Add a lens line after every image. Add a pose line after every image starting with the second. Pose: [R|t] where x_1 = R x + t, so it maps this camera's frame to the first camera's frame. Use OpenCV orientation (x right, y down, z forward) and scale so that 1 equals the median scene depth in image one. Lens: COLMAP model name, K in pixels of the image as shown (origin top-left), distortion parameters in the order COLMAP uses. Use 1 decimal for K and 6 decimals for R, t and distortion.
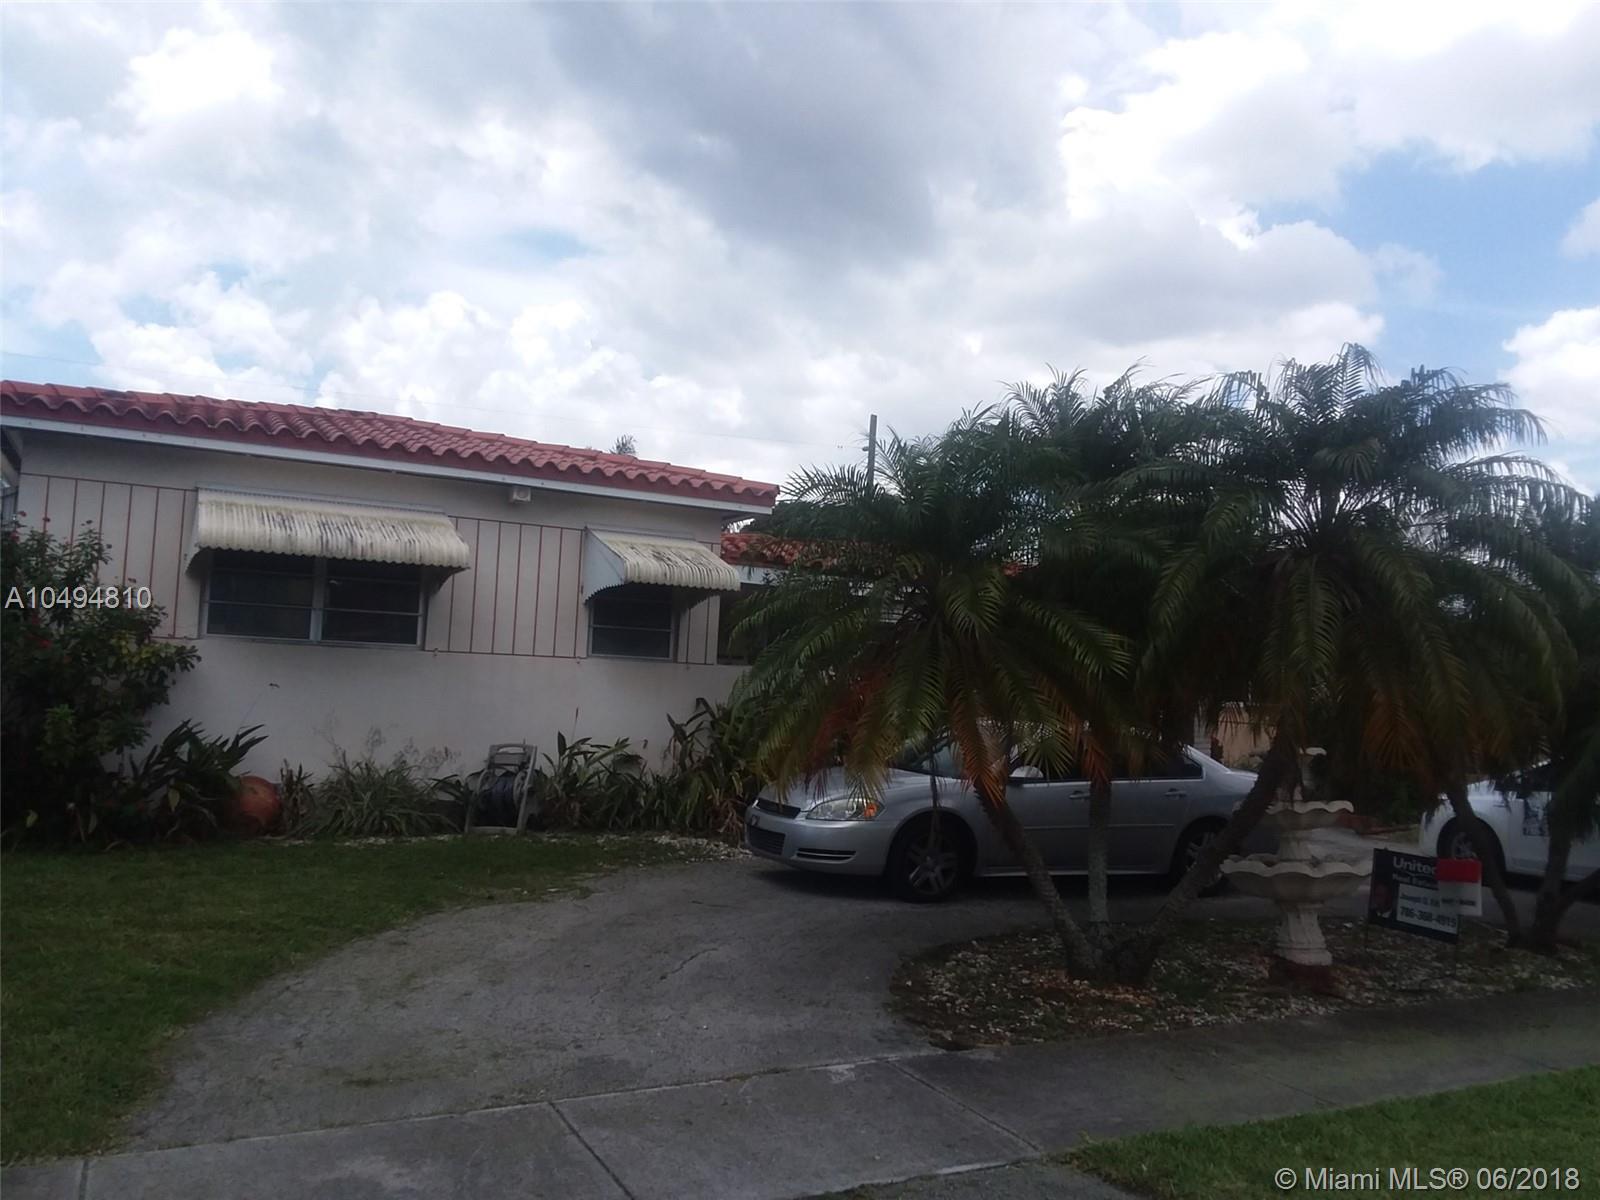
lens RADIAL K [[1297.7, 0, 792.9], [0, 1297.7, 619.4], [0, 0, 1]] dist [0.137876, -0.198591]
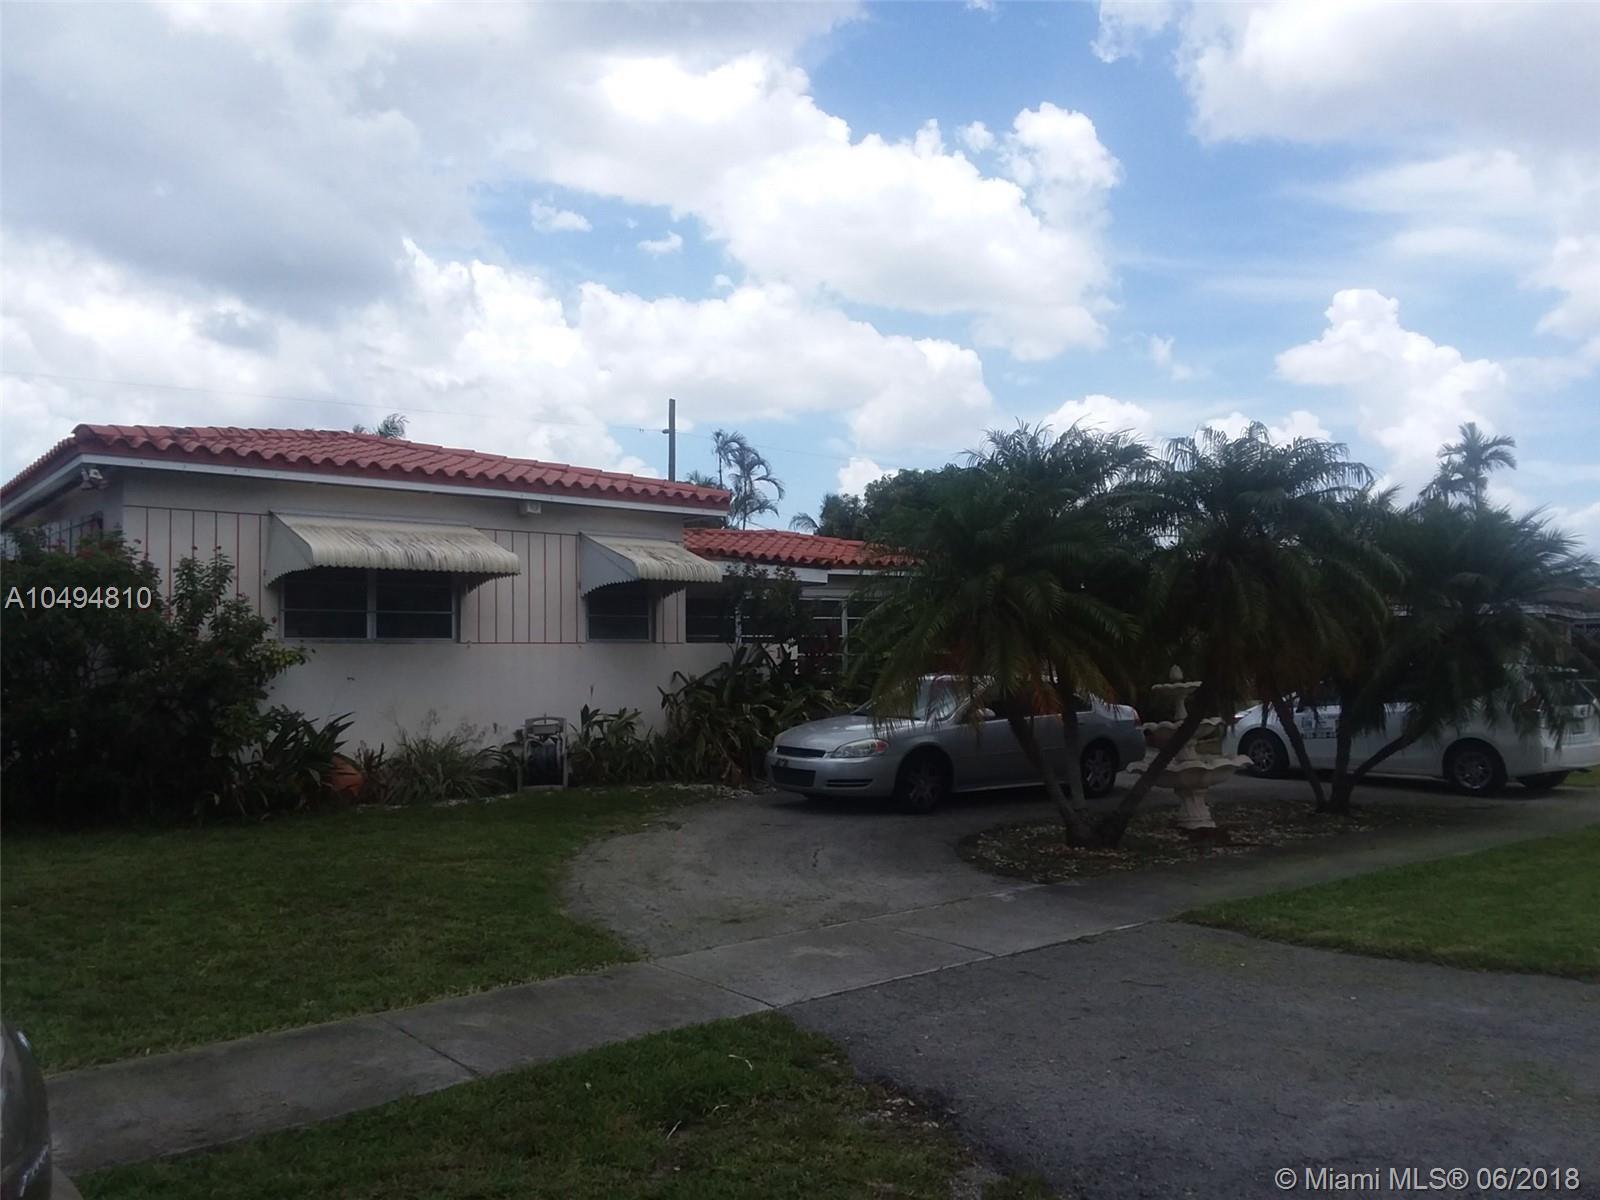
lens RADIAL K [[1297.7, 0, 792.9], [0, 1297.7, 619.4], [0, 0, 1]] dist [0.137876, -0.198591]
pose [[0.978085, -0.044006, 0.203503, -0.236184], [0.038726, 0.998804, 0.029860, -0.021874], [-0.204574, -0.021324, 0.978619, -0.222476]]
